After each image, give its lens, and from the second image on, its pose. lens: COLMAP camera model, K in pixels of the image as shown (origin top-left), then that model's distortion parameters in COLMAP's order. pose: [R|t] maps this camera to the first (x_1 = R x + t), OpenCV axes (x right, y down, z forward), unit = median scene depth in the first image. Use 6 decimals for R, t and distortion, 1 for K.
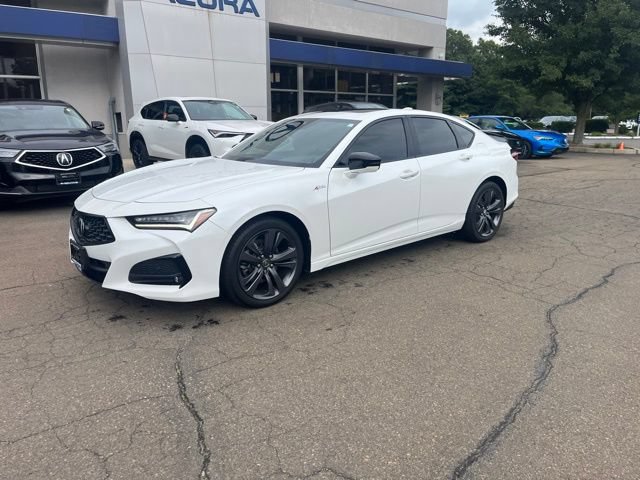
lens RADIAL K [[486.2, 0, 318.7], [0, 486.2, 236.3], [0, 0, 1]] dist [0.070252, -0.088154]
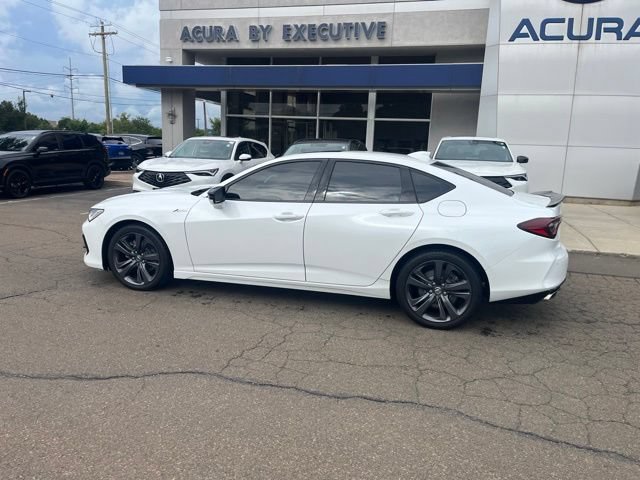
lens RADIAL K [[486.2, 0, 317.1], [0, 486.2, 243.8], [0, 0, 1]] dist [0.070252, -0.088154]
pose [[0.546804, 0.184917, -0.816585, 0.698785], [-0.232766, 0.970432, 0.063891, -0.102688], [0.804254, 0.155137, 0.573679, 0.336753]]
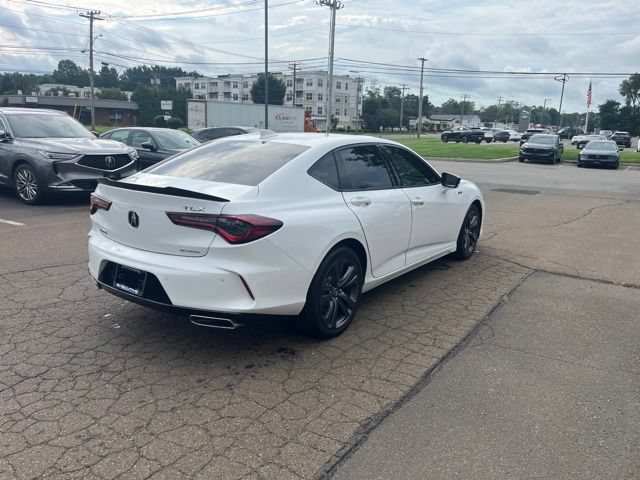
lens RADIAL K [[486.2, 0, 319.5], [0, 486.2, 243.7], [0, 0, 1]] dist [0.070252, -0.088154]
pose [[-0.968410, 0.033693, -0.247075, 0.252611], [-0.082828, 0.891111, 0.446162, -0.378745], [0.235204, 0.452533, -0.860170, 1.472251]]
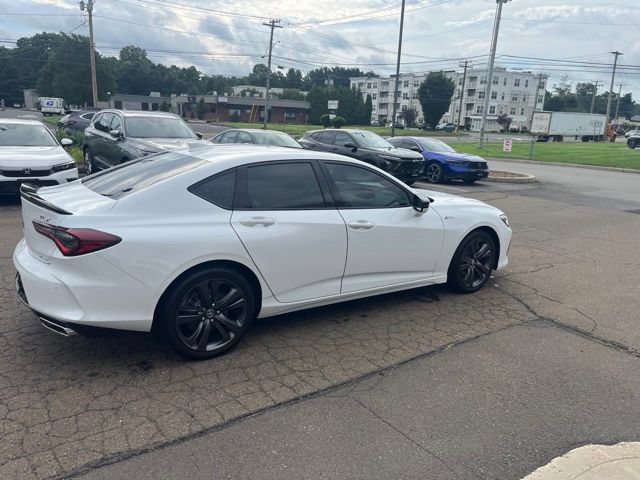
lens RADIAL K [[486.2, 0, 319.2], [0, 486.2, 235.0], [0, 0, 1]] dist [0.070252, -0.088154]
pose [[-0.994429, -0.062984, 0.084526, -0.053120], [-0.018160, 0.892239, 0.451198, -0.406560], [-0.103835, 0.447150, -0.888412, 1.454080]]
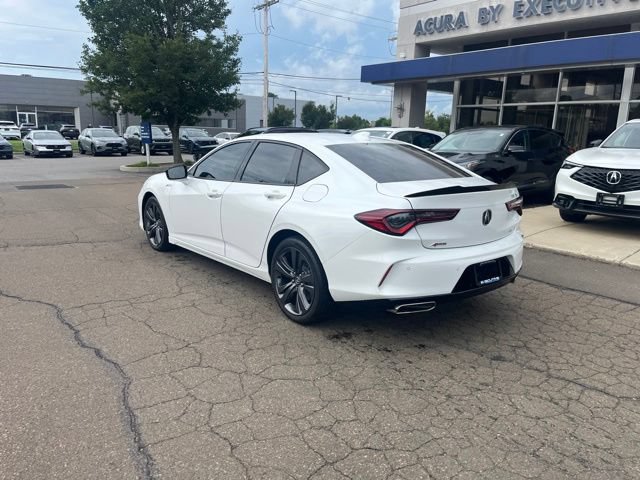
lens RADIAL K [[486.2, 0, 317.9], [0, 486.2, 242.7], [0, 0, 1]] dist [0.070252, -0.088154]
pose [[-0.032255, 0.220302, -0.974898, 0.834566], [-0.255866, 0.941082, 0.221126, -0.217015], [0.966174, 0.256575, 0.026013, 0.827688]]
